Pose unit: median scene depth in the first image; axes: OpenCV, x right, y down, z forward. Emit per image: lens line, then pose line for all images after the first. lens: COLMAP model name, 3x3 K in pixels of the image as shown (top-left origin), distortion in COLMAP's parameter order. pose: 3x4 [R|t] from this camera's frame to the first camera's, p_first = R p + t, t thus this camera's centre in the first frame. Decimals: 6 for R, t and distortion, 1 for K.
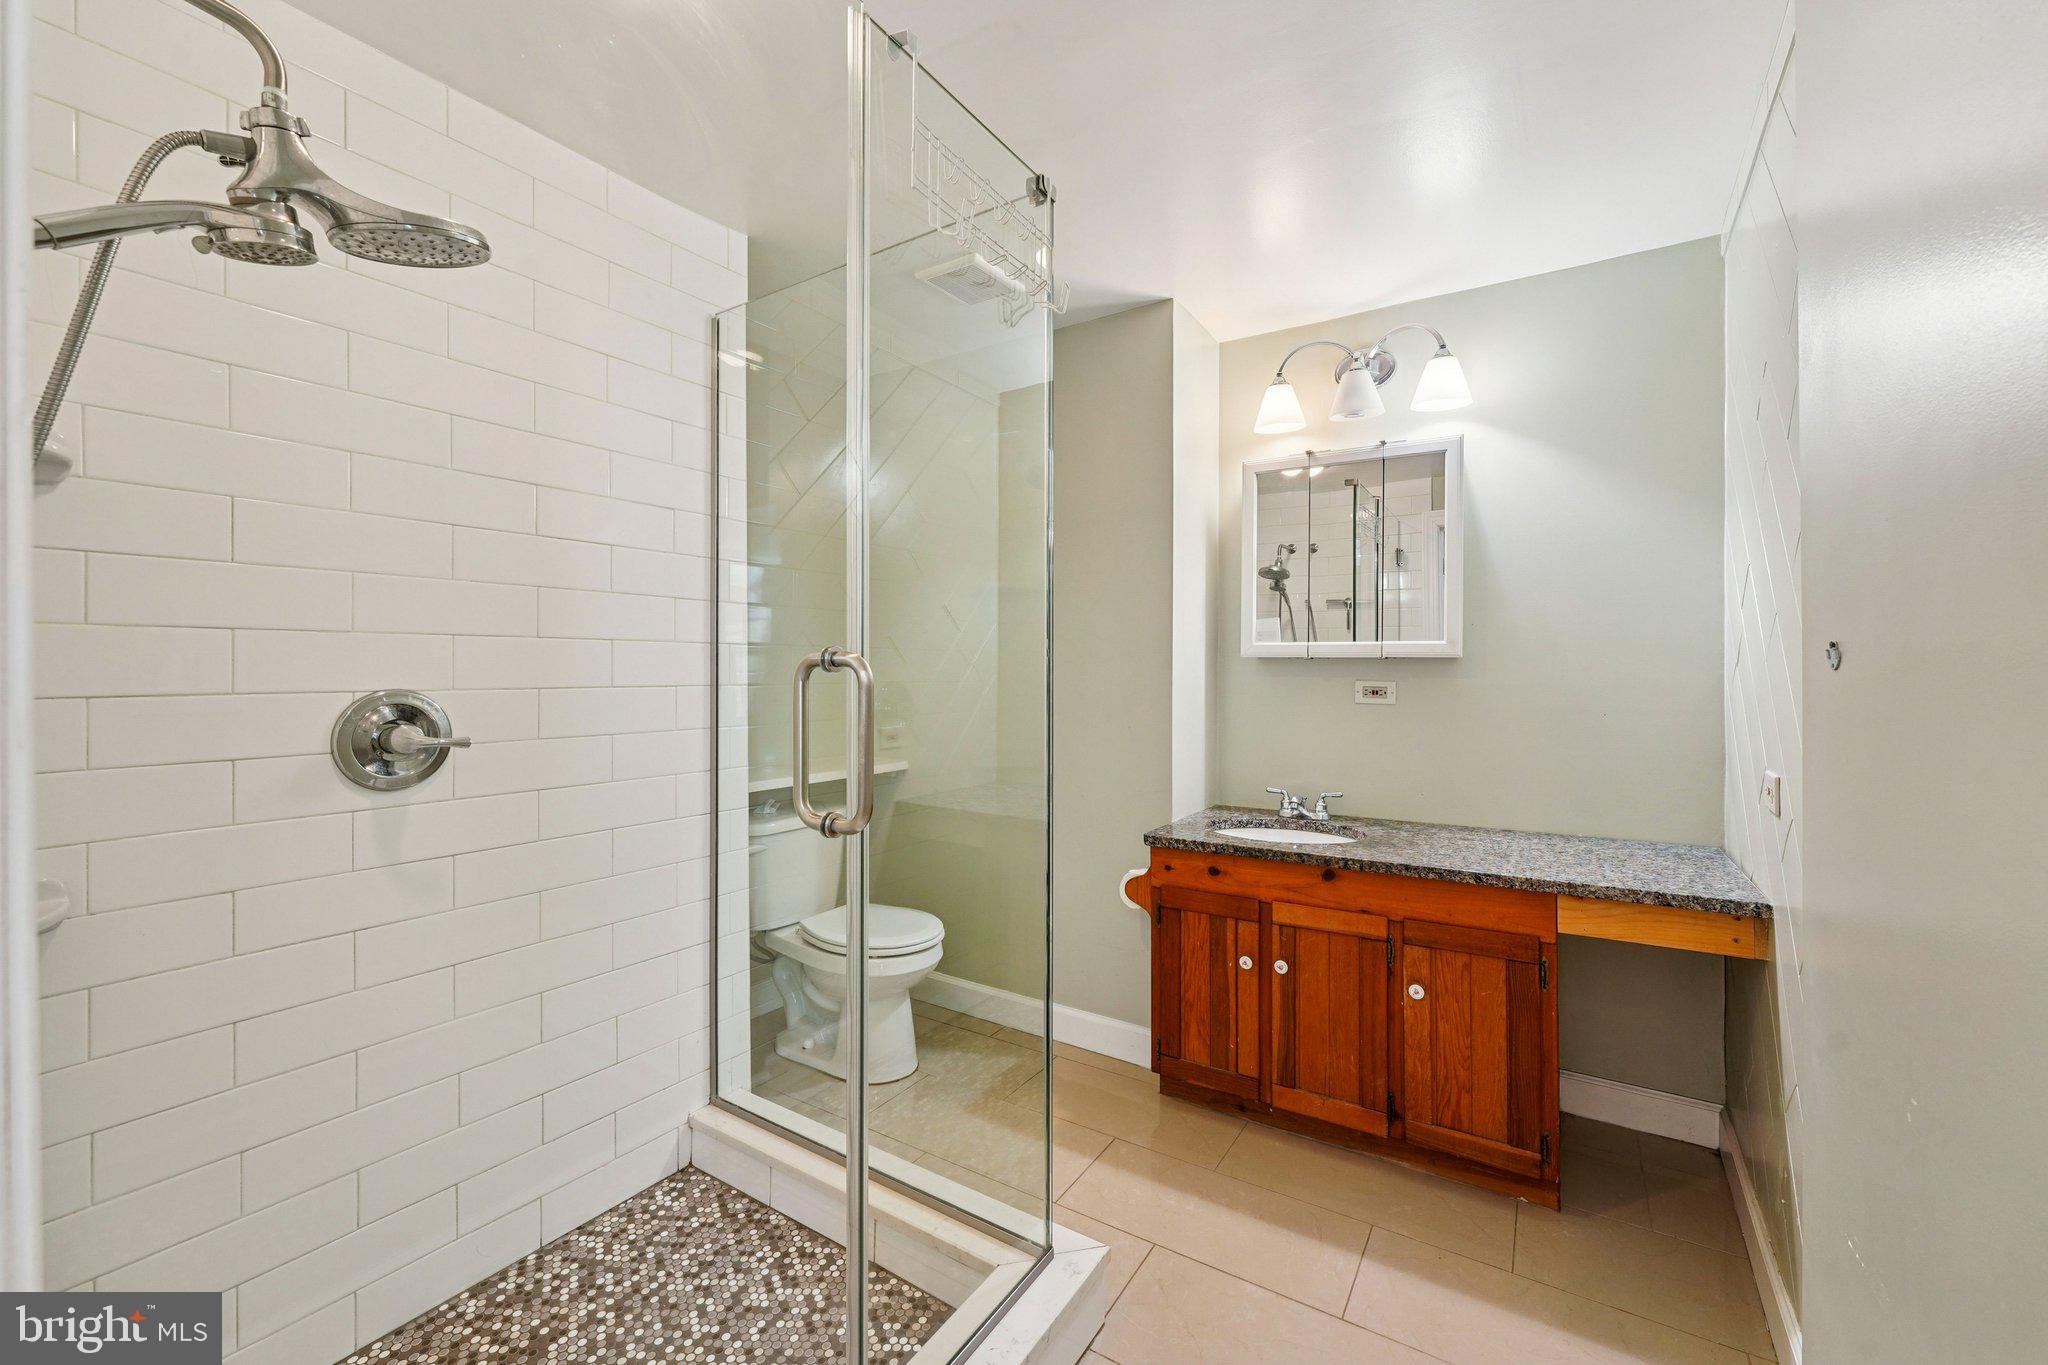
lens RADIAL K [[824.0, 0, 1010.6], [0, 824.0, 667.3], [0, 0, 1]] dist [0.000186, 0.000725]
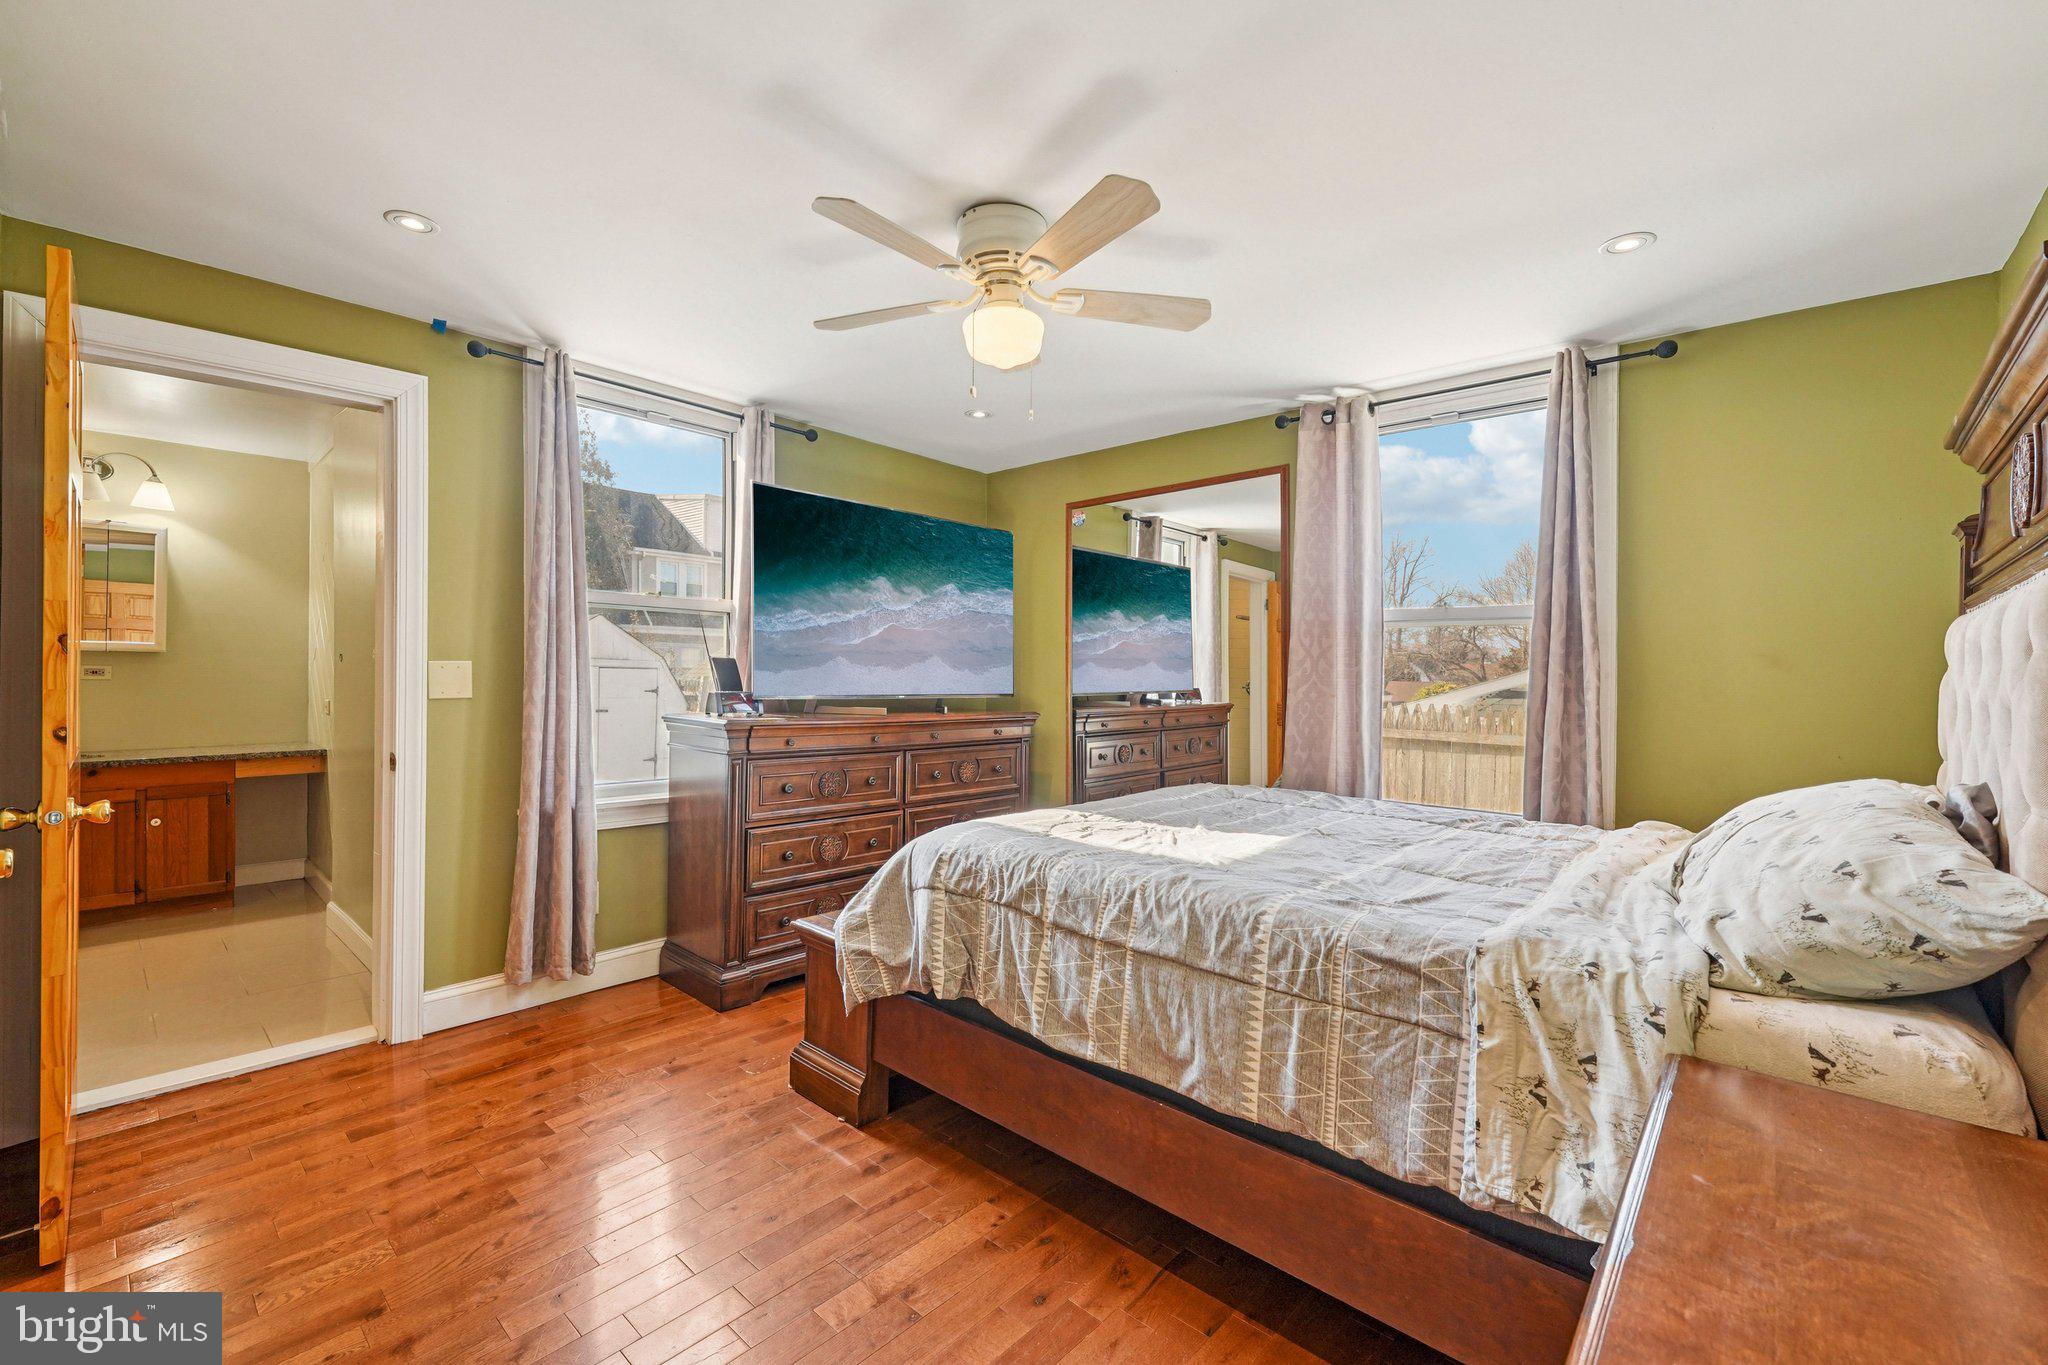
lens RADIAL K [[868.1, 0, 1019.3], [0, 868.1, 685.5], [0, 0, 1]] dist [-0.002005, -0.000509]
pose [[0.138564, 0.000349, 0.990353, -1.247702], [-0.021981, 0.999755, 0.002723, 0.017145], [-0.990110, -0.022146, 0.138537, -1.295665]]
